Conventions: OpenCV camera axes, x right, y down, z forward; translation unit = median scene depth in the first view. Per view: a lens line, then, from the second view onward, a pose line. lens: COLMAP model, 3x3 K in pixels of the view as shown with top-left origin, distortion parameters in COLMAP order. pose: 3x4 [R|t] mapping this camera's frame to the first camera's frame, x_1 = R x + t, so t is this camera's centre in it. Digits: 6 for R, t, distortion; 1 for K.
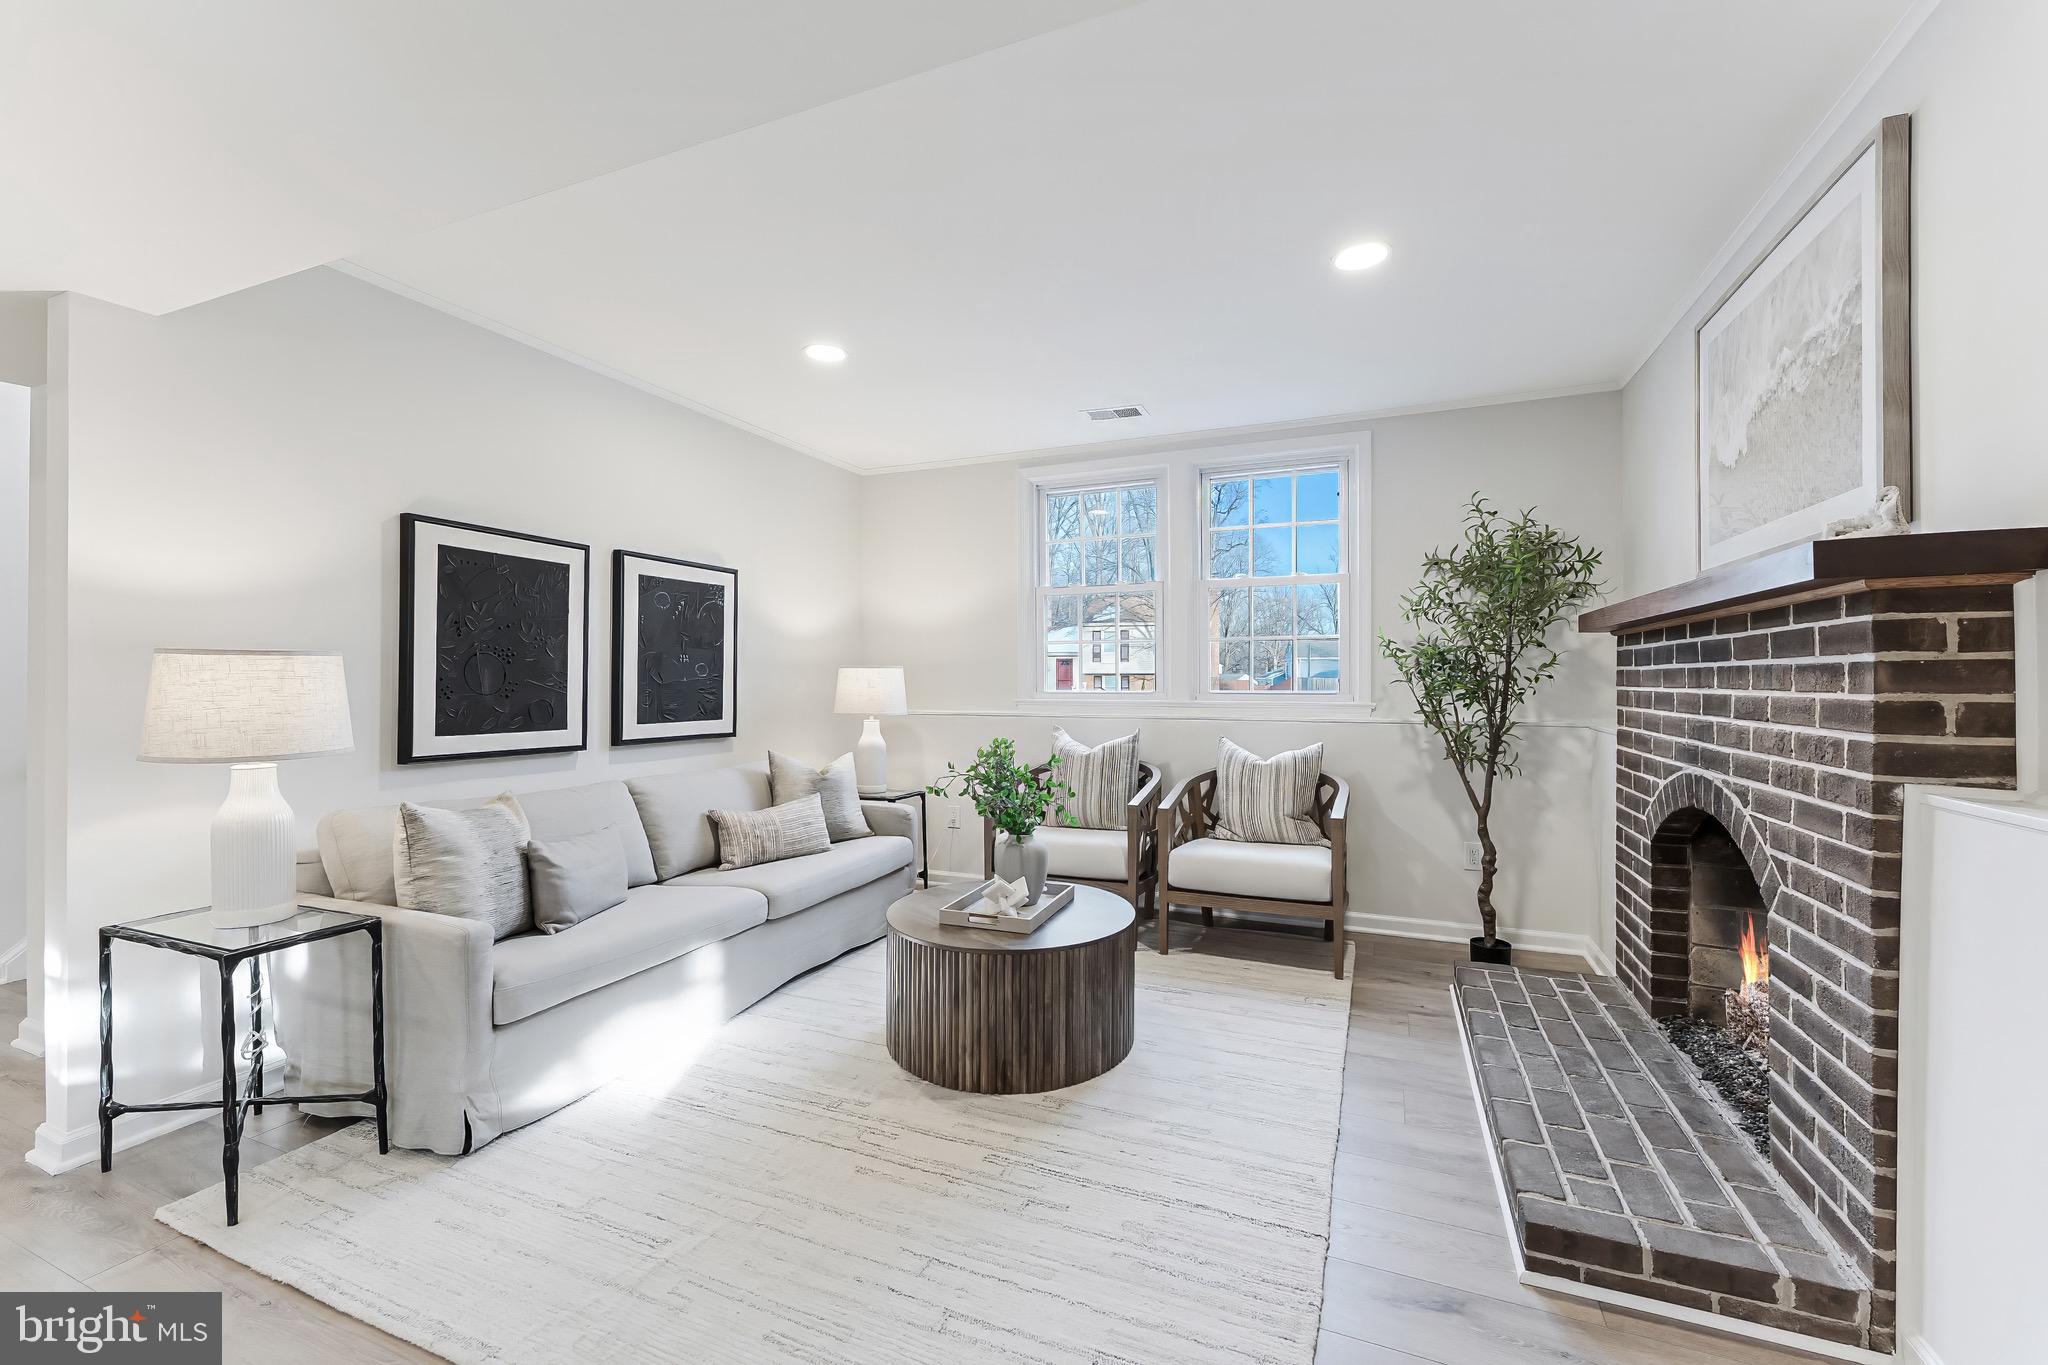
lens RADIAL K [[823.9, 0, 1037.2], [0, 823.9, 682.8], [0, 0, 1]] dist [-0.000708, -0.000139]
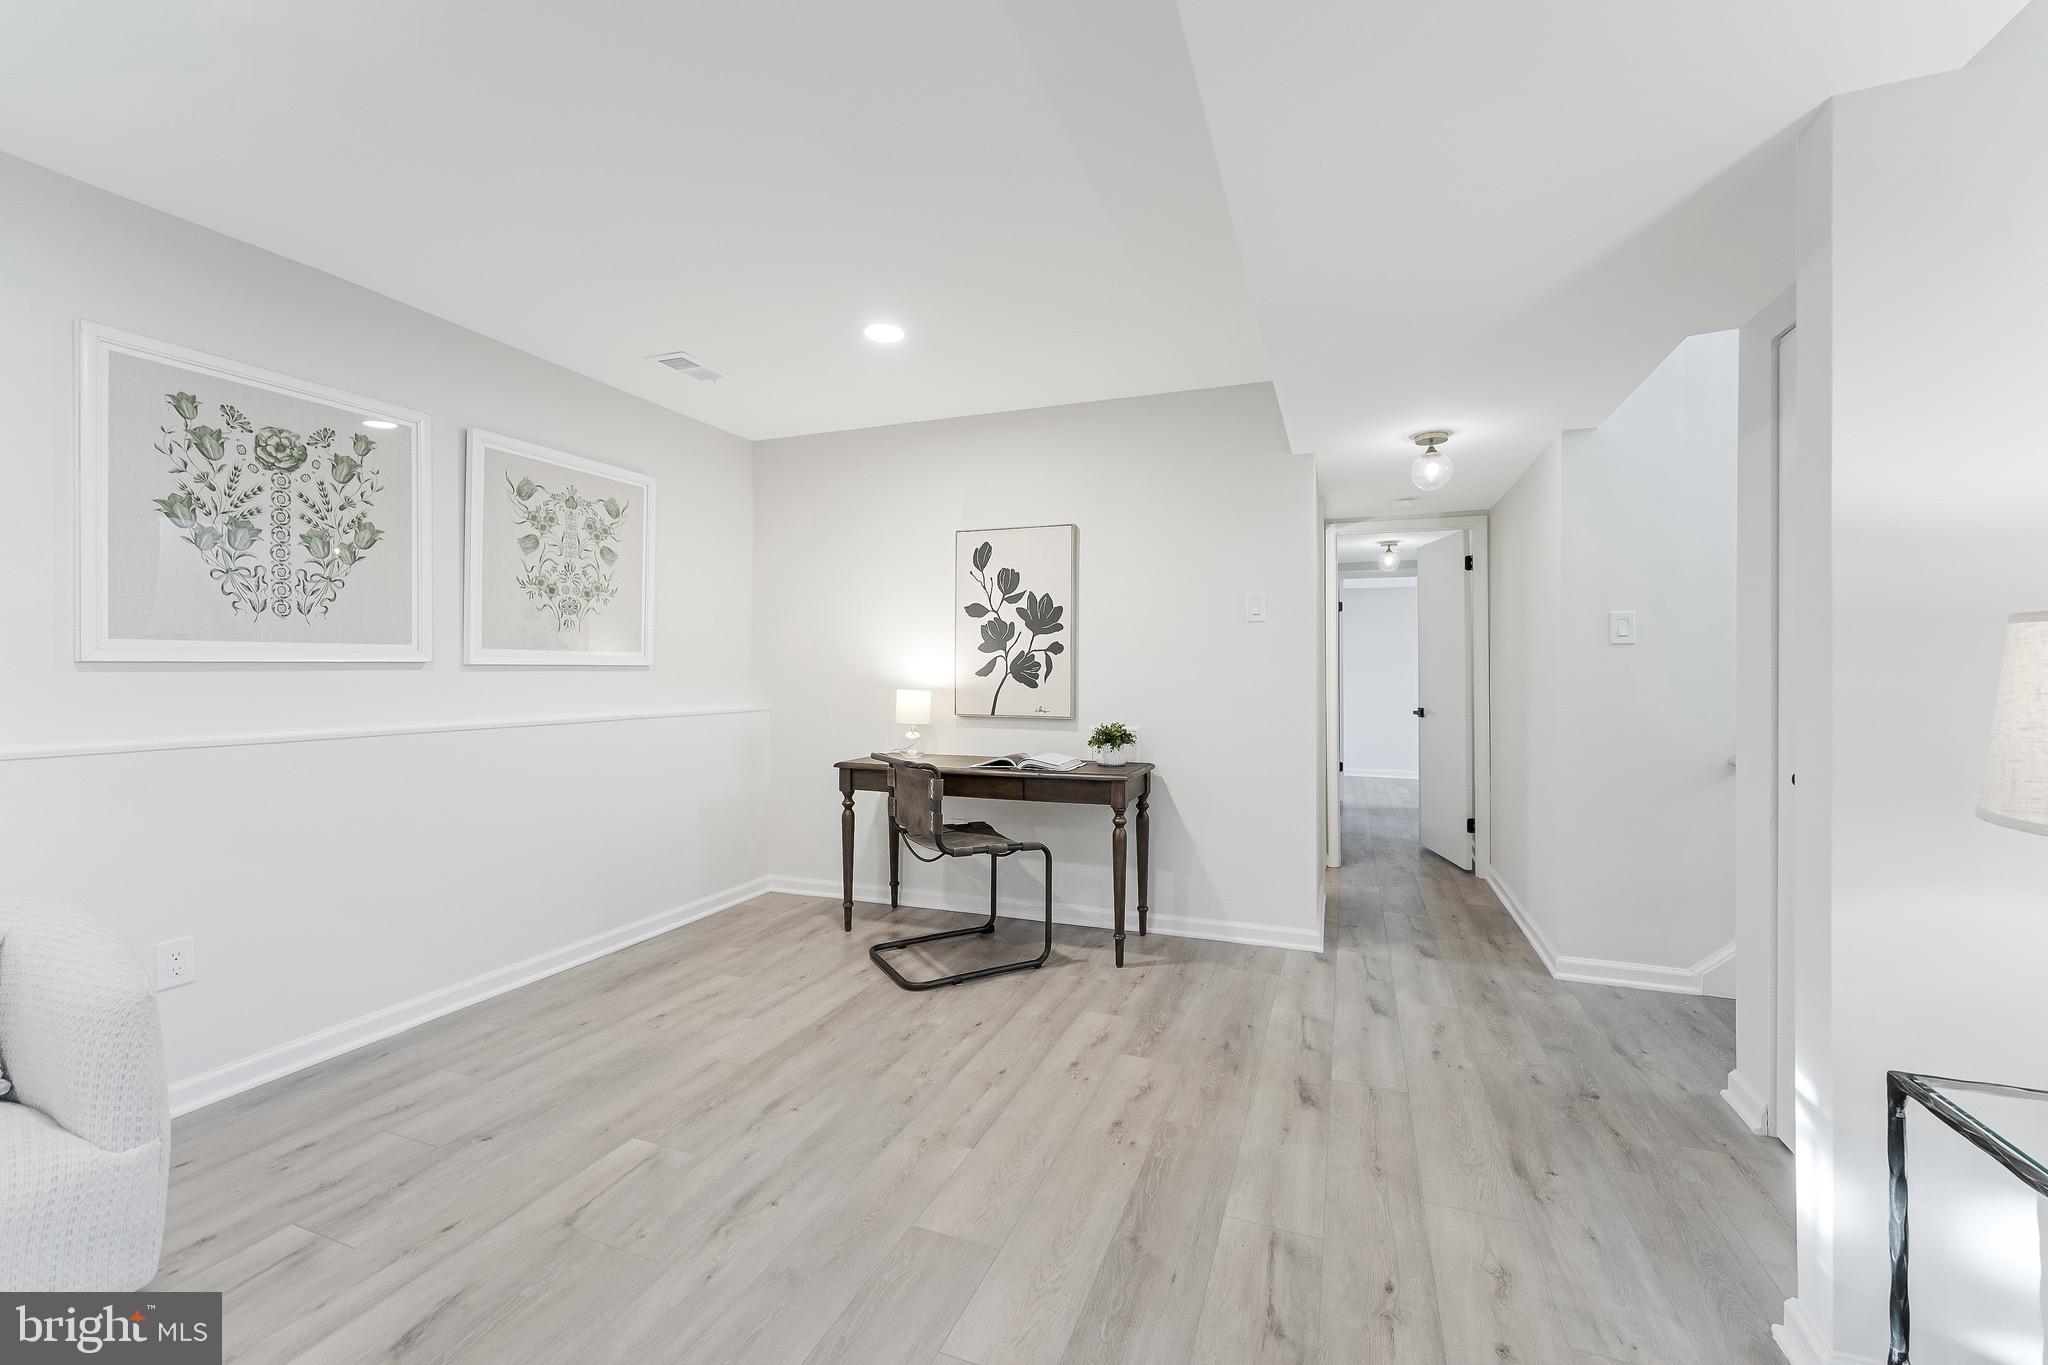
lens RADIAL K [[823.9, 0, 1030.8], [0, 823.9, 668.0], [0, 0, 1]] dist [-0.000708, -0.000139]
pose [[0.033608, -0.002165, -0.999433, -0.498180], [-0.007109, 0.999972, -0.002405, -0.001808], [0.999410, 0.007186, 0.033592, 0.303268]]
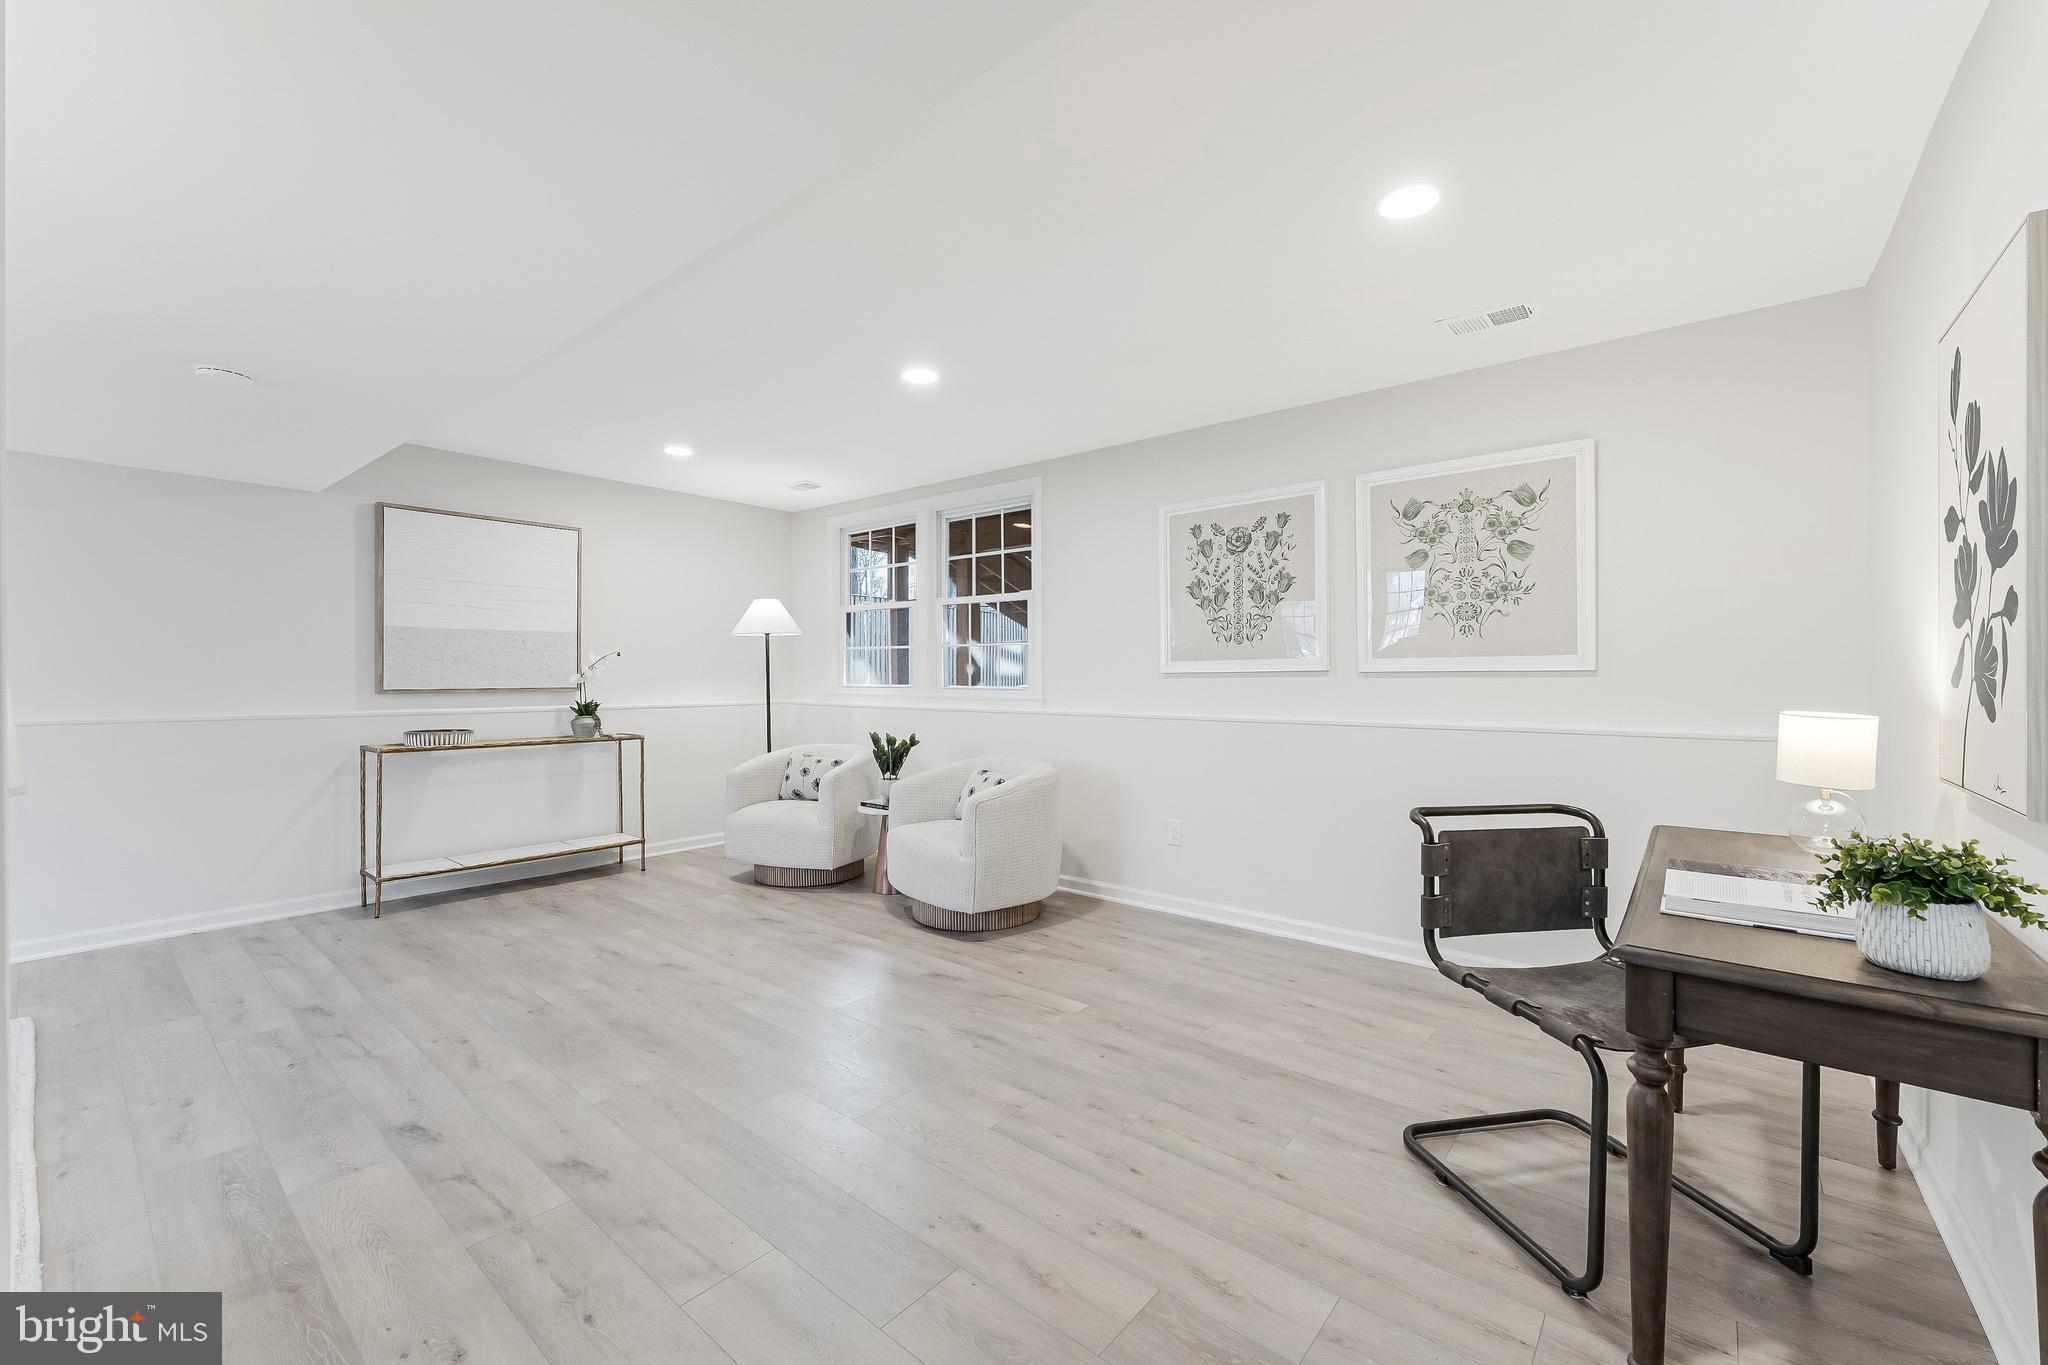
lens RADIAL K [[823.9, 0, 1030.7], [0, 823.9, 669.5], [0, 0, 1]] dist [-0.000708, -0.000139]
pose [[-0.956949, 0.003360, 0.290237, -1.801670], [0.001203, 0.999970, -0.007609, 0.003109], [-0.290254, -0.006932, -0.956924, 1.225284]]
